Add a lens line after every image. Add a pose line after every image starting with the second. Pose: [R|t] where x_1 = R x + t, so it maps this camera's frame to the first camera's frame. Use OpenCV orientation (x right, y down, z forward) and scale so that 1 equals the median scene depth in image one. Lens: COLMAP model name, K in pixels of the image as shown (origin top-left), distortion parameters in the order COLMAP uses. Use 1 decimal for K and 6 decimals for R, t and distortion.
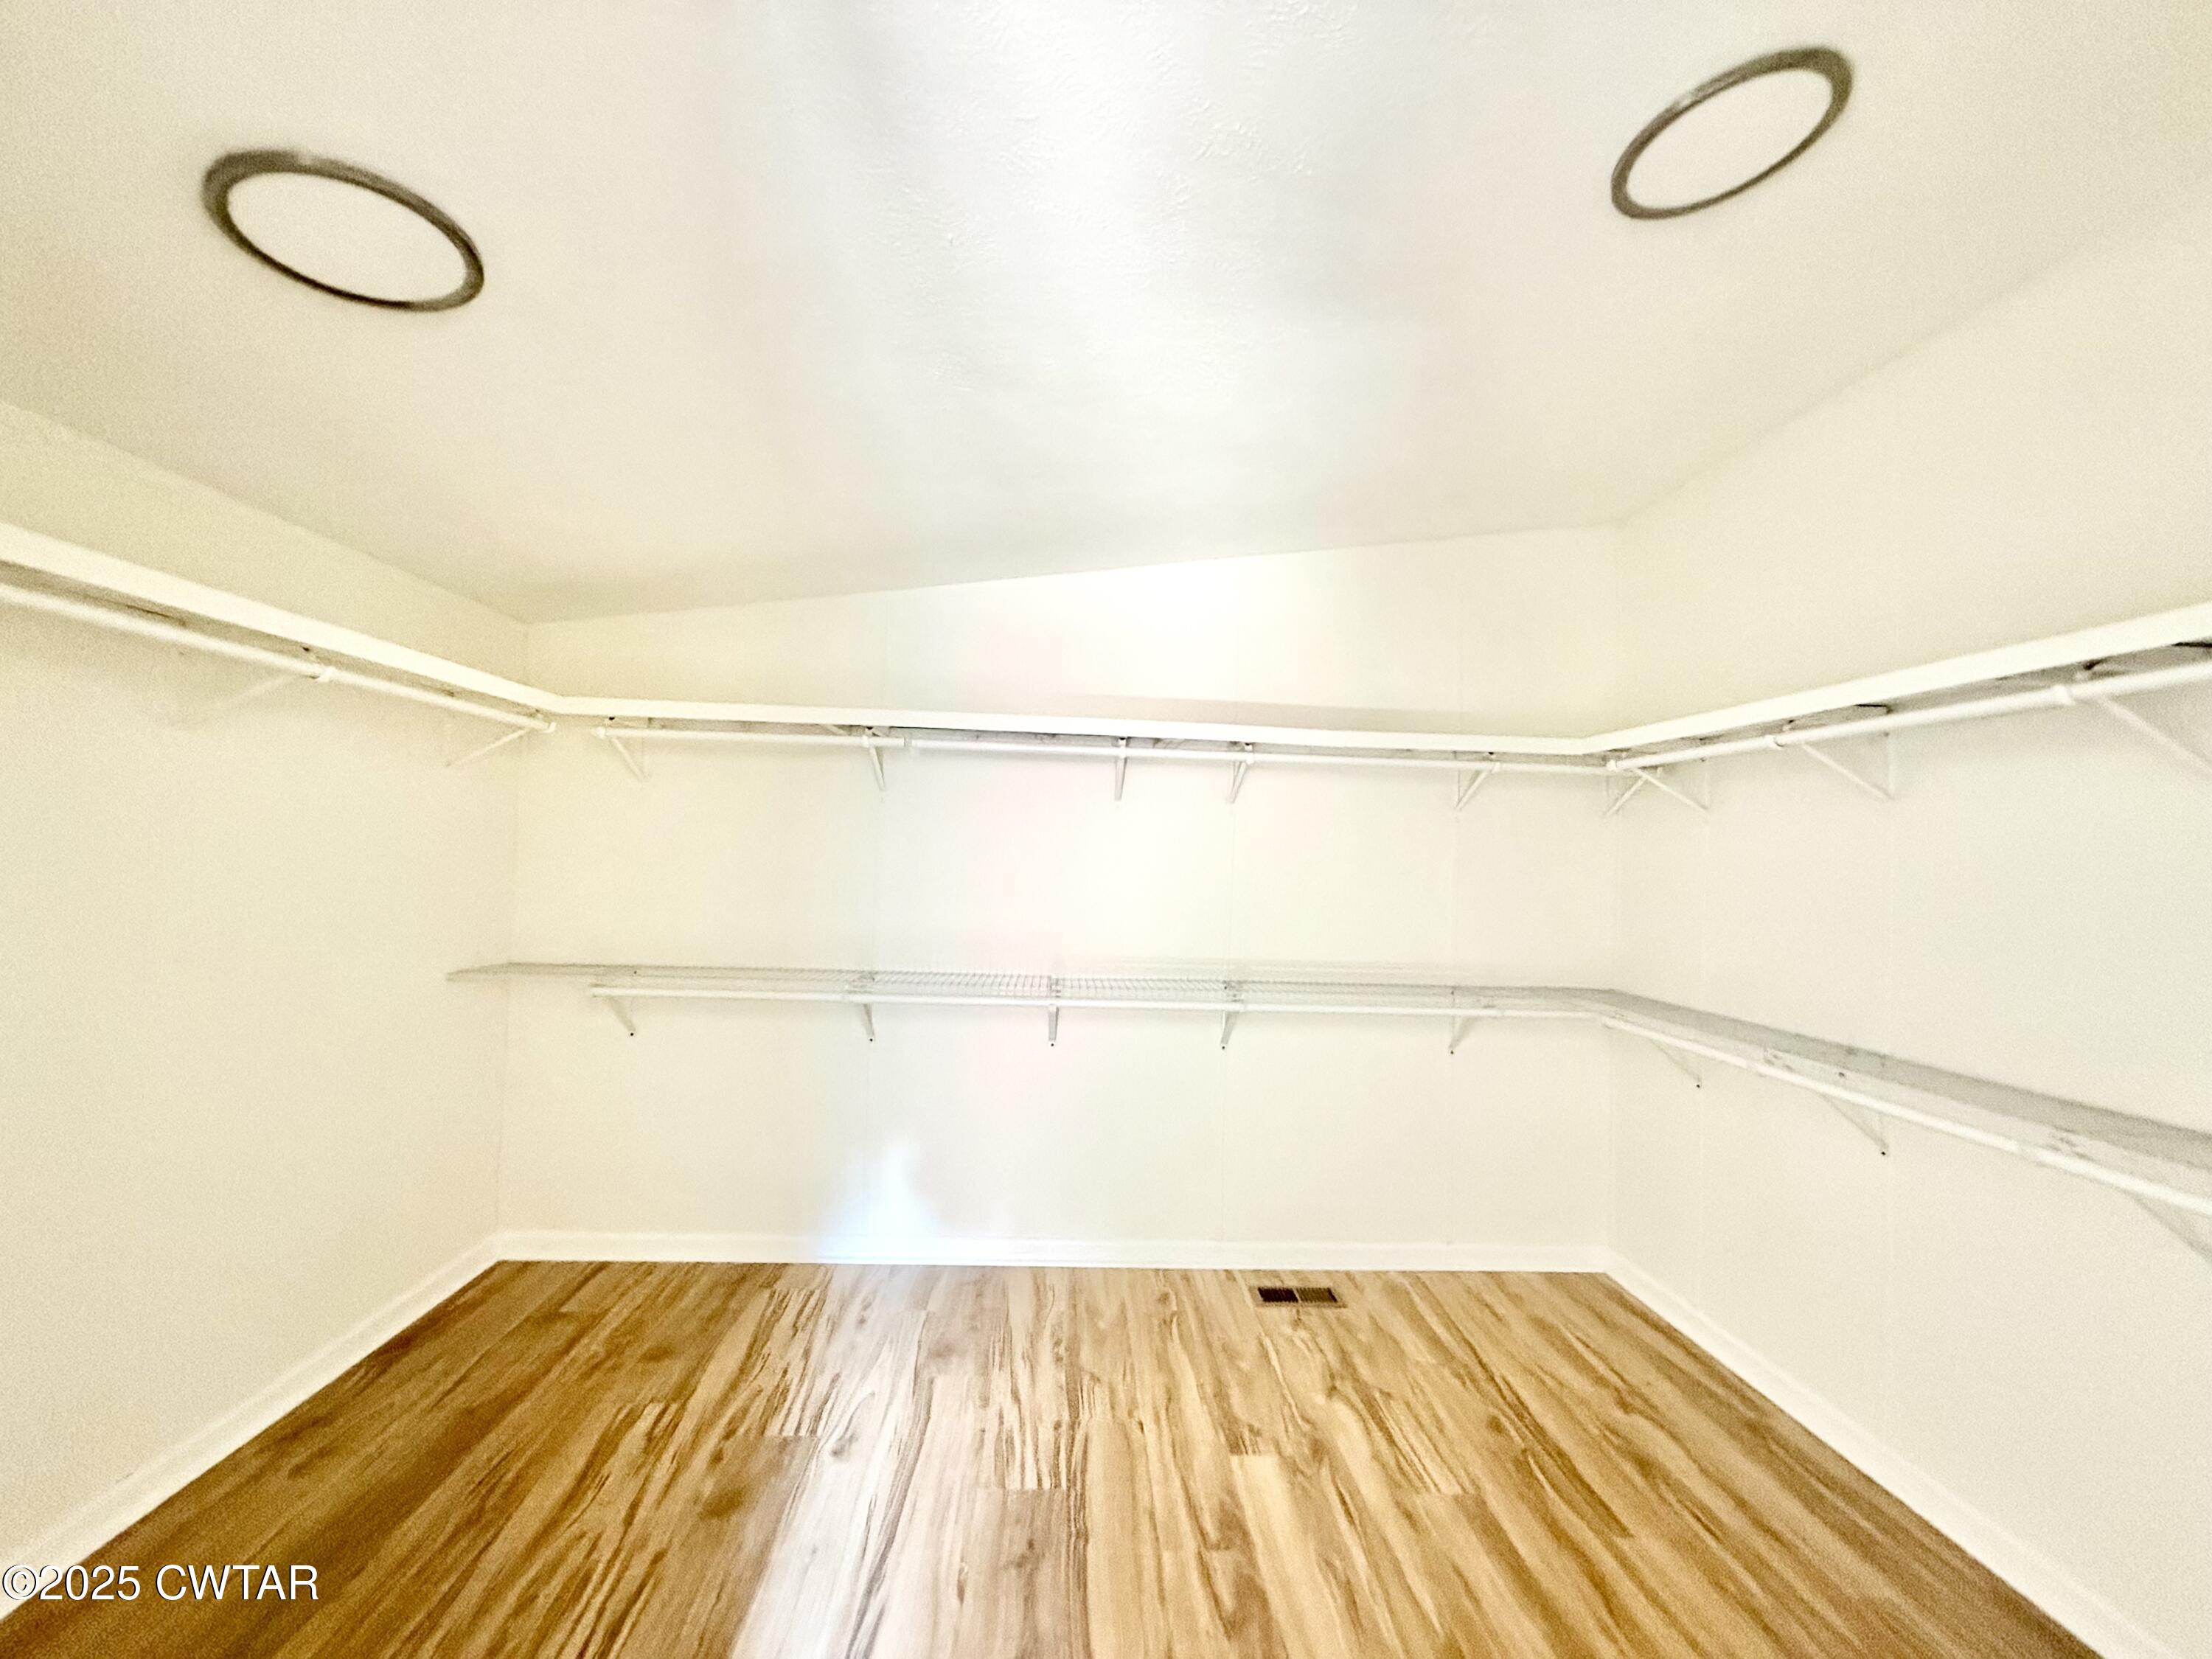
lens RADIAL K [[871.5, 0, 1106.0], [0, 871.5, 829.5], [0, 0, 1]] dist [0.000522, 0.000307]
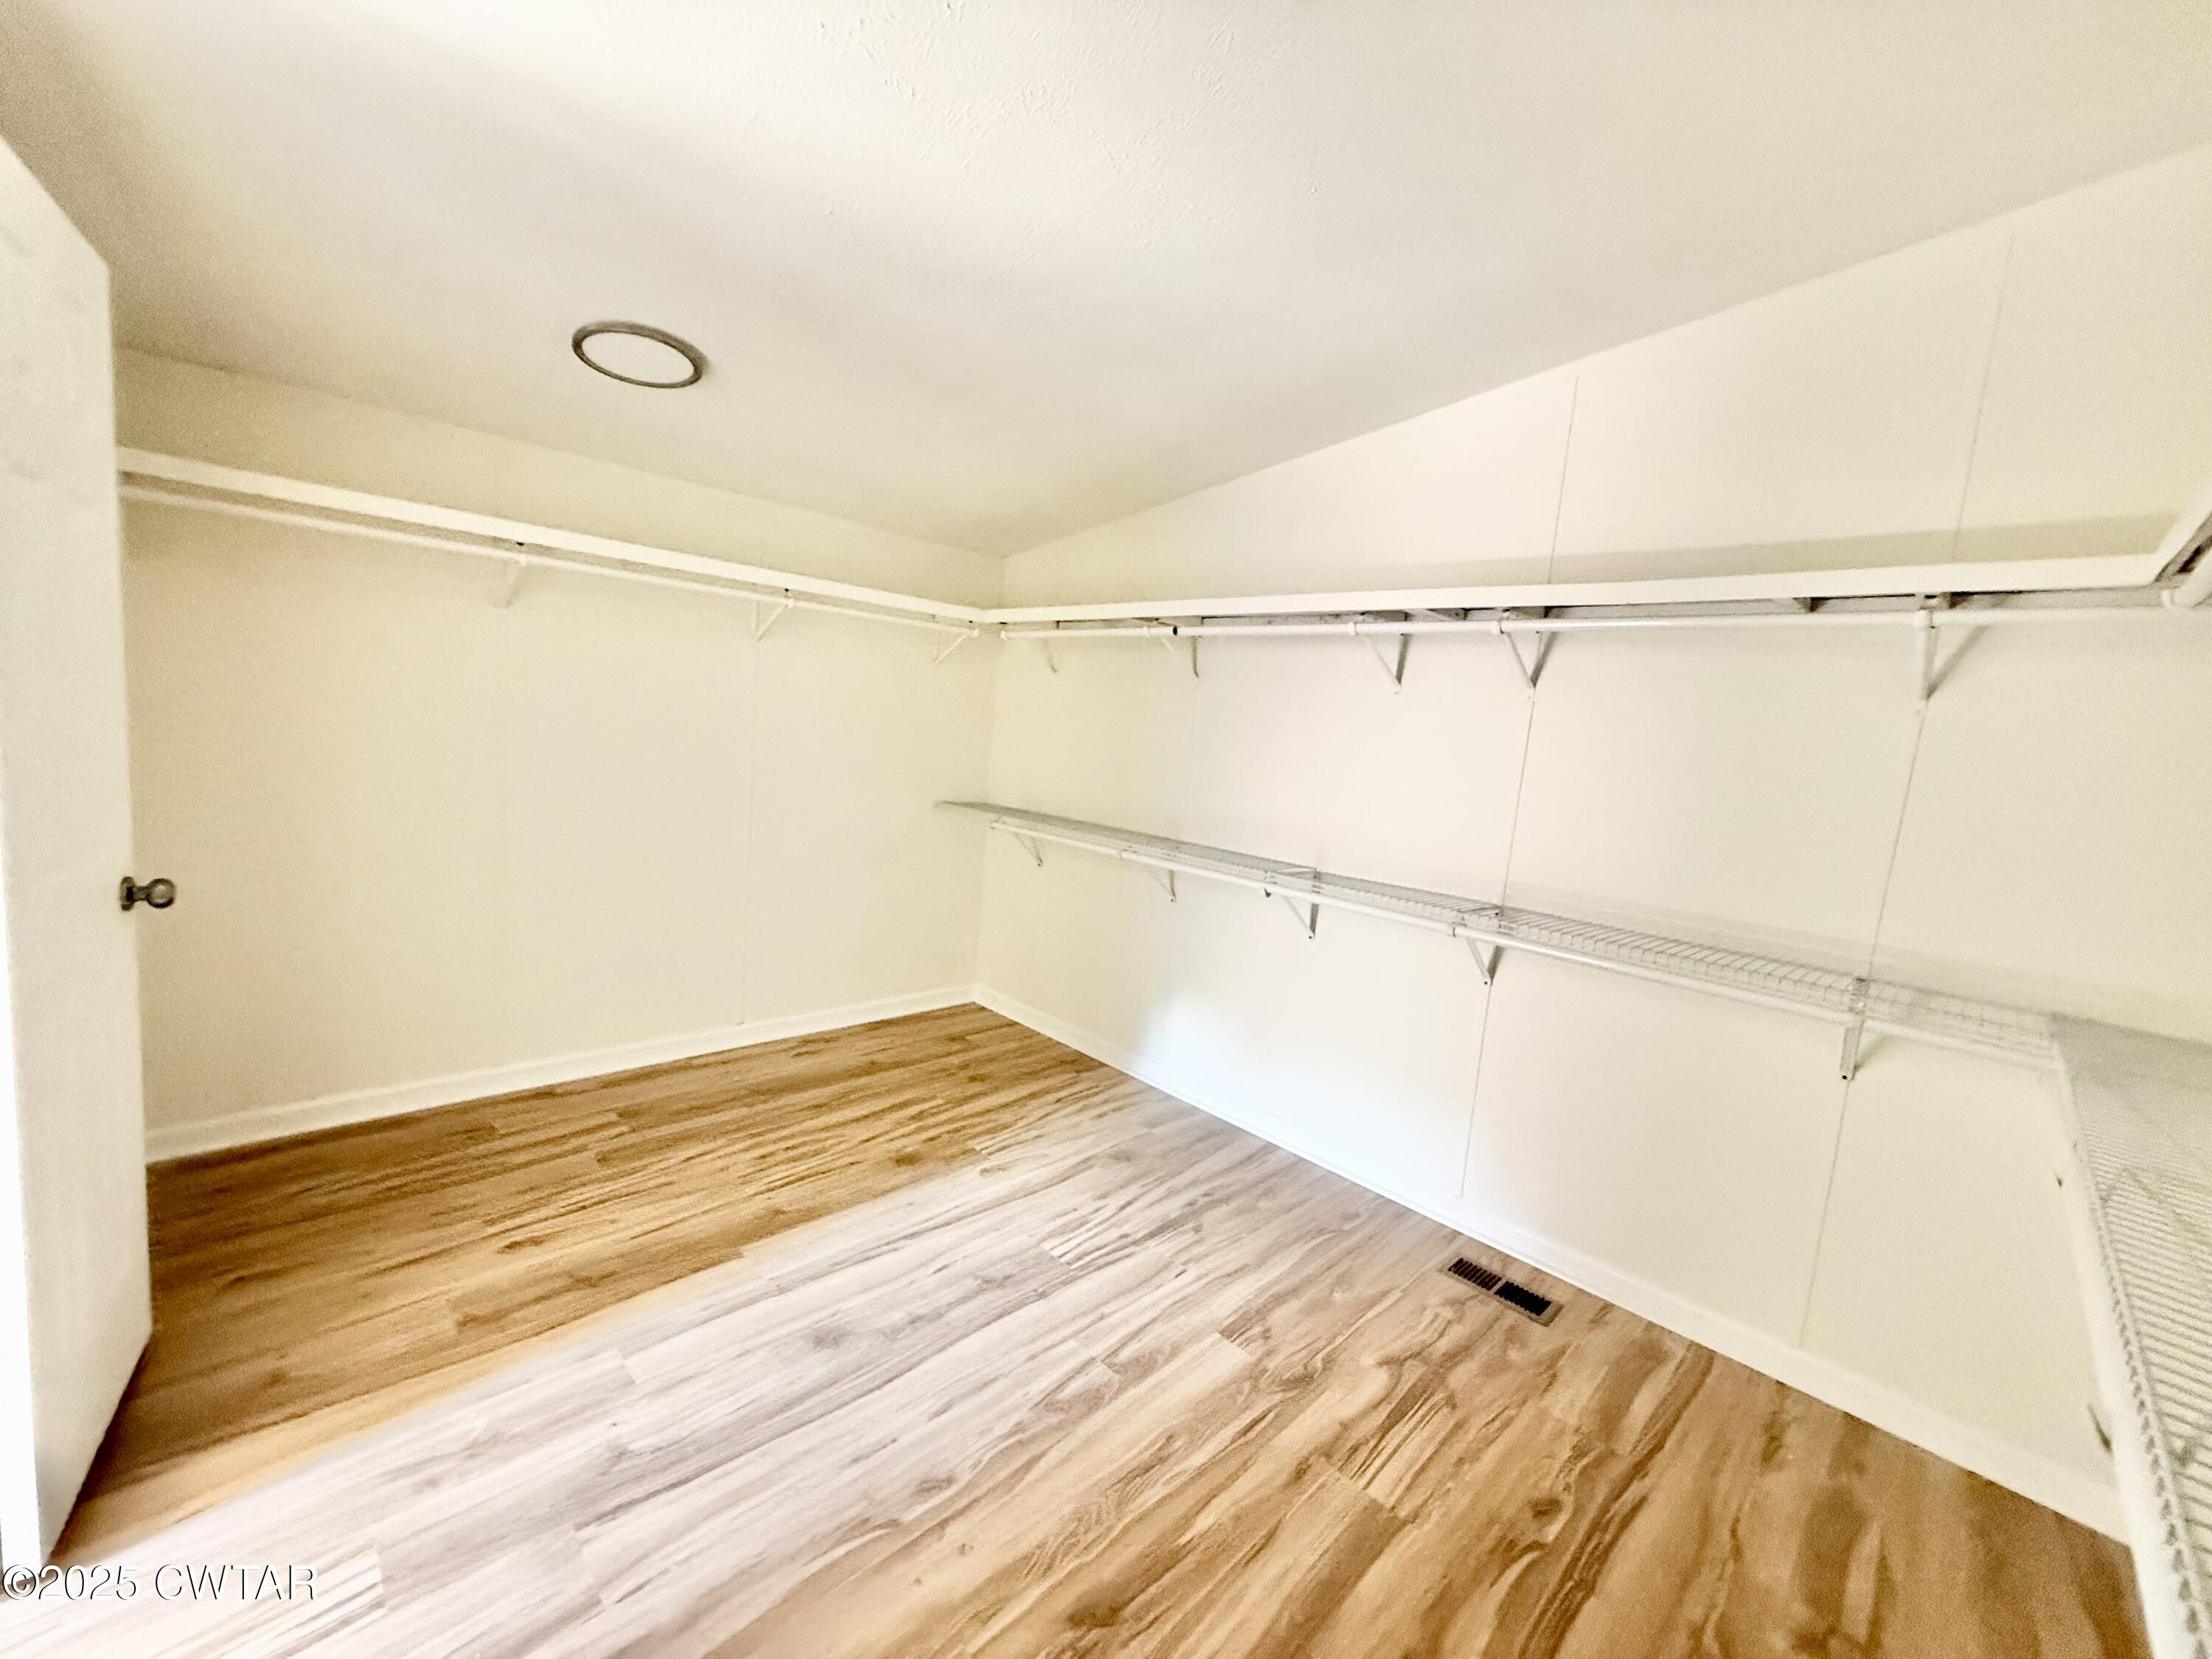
lens RADIAL K [[871.5, 0, 1106.0], [0, 871.5, 829.5], [0, 0, 1]] dist [0.000522, 0.000307]
pose [[0.670877, 0.111378, -0.733157, 0.617585], [-0.043118, 0.992843, 0.111374, 0.035369], [0.740314, -0.043106, 0.670878, 0.223792]]
